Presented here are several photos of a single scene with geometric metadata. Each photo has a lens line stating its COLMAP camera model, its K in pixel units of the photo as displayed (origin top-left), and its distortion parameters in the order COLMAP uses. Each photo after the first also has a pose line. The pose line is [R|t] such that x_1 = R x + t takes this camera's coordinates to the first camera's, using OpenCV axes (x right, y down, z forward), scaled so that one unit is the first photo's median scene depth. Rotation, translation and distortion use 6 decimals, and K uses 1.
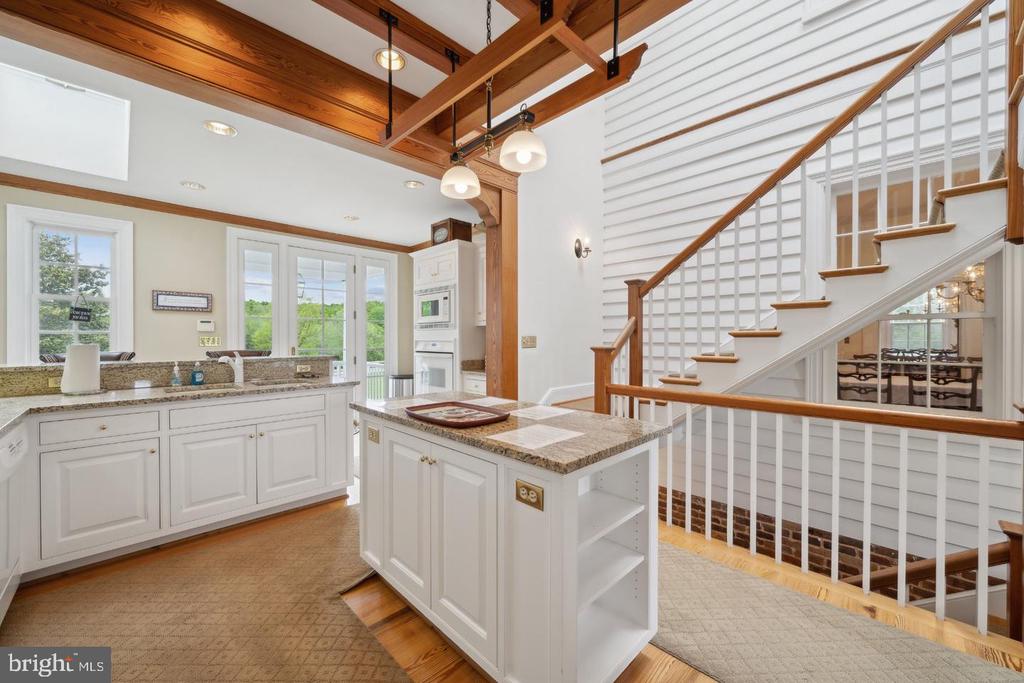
lens RADIAL K [[386.7, 0, 514.1], [0, 386.7, 342.2], [0, 0, 1]] dist [0.000072, -0.000011]
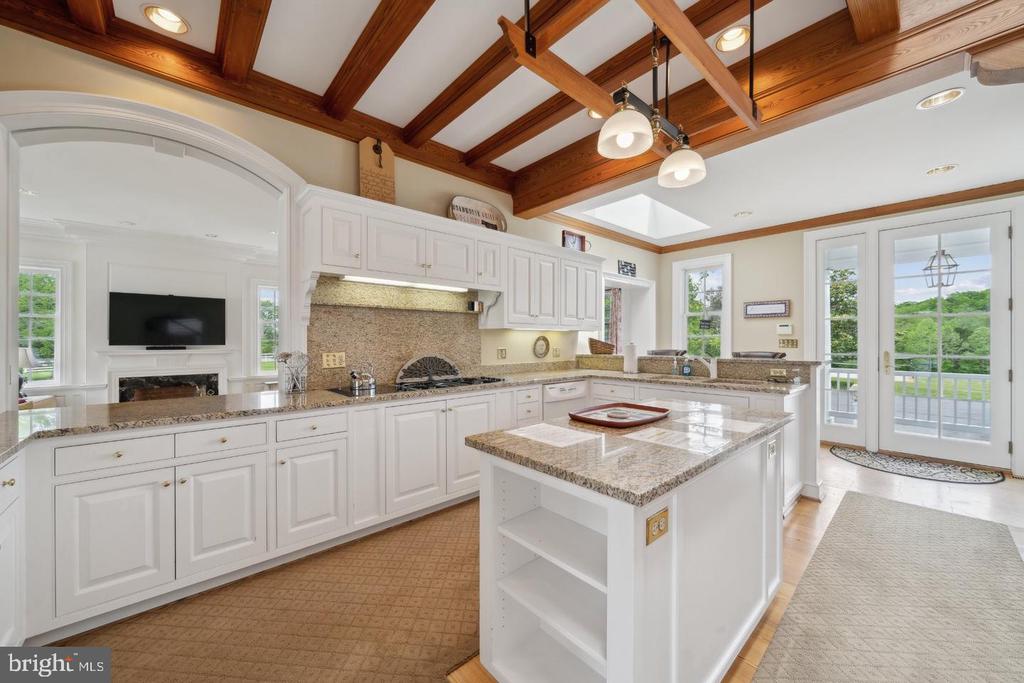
lens RADIAL K [[386.7, 0, 514.1], [0, 386.7, 342.2], [0, 0, 1]] dist [0.000072, -0.000011]
pose [[-0.047106, 0.006477, -0.998869, 0.412245], [-0.010971, 0.999915, 0.007001, -0.006341], [0.998830, 0.011288, -0.047031, 0.348457]]
